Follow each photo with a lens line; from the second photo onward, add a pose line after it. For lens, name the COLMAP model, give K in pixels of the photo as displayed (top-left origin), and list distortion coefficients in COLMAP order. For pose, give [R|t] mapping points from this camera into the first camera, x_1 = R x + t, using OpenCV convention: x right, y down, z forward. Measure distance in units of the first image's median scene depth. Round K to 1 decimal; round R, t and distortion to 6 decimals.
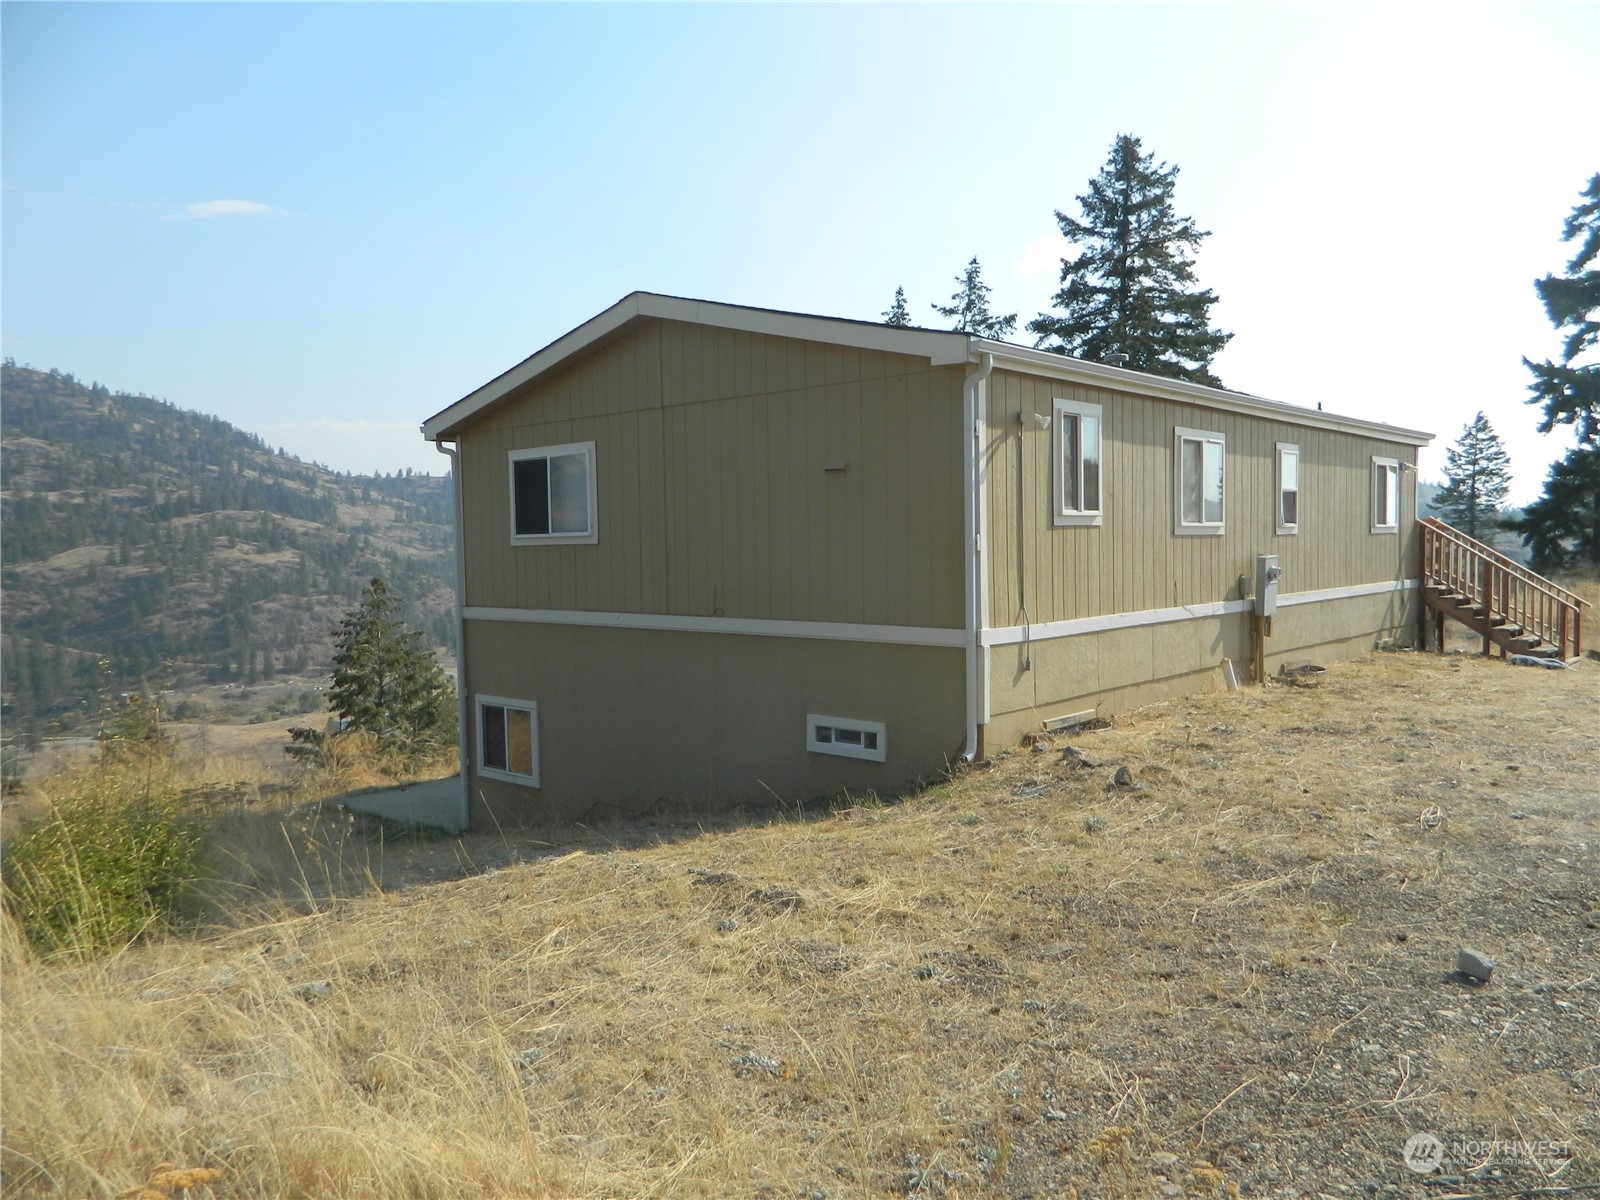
lens RADIAL K [[1163.6, 0, 812.9], [0, 1163.6, 603.5], [0, 0, 1]] dist [-0.000495, -0.009584]
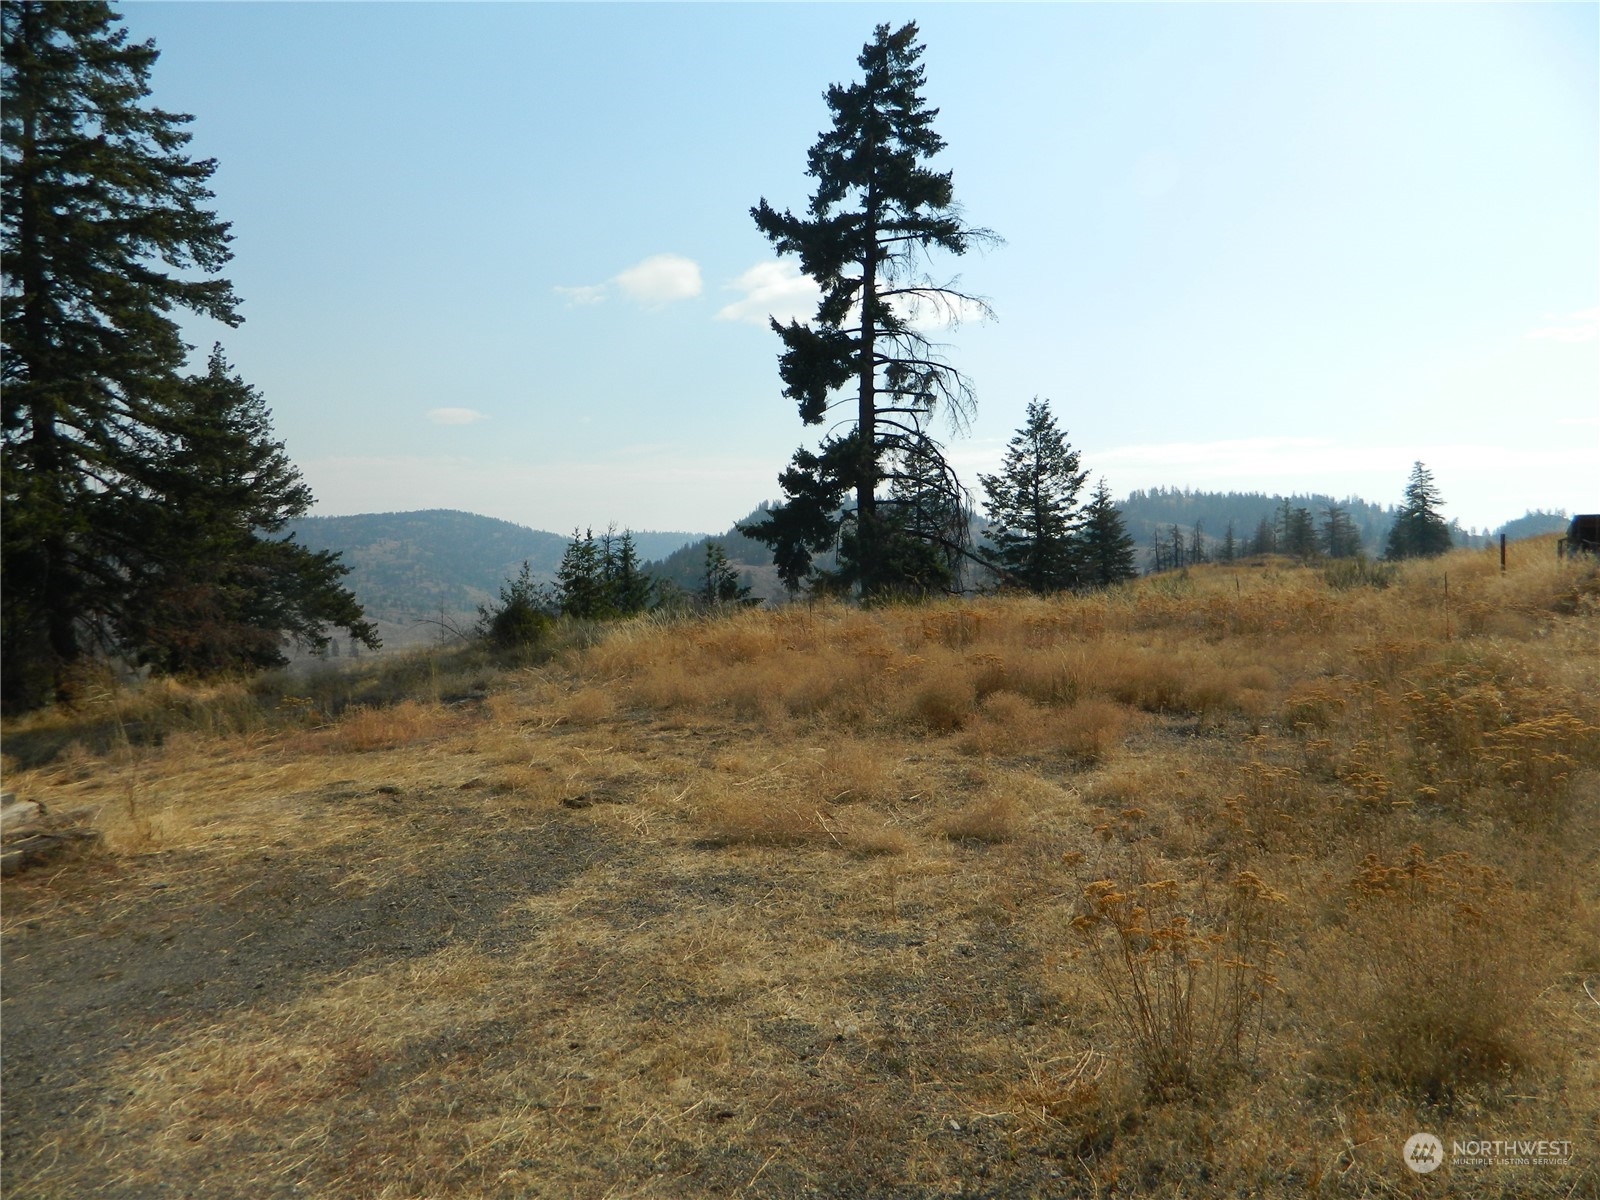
lens RADIAL K [[1163.6, 0, 792.8], [0, 1163.6, 602.1], [0, 0, 1]] dist [-0.000495, -0.009584]
pose [[0.945256, -0.022167, 0.325577, 0.451338], [0.030283, 0.999344, -0.019881, -0.005451], [-0.324922, 0.028652, 0.945307, 0.316355]]
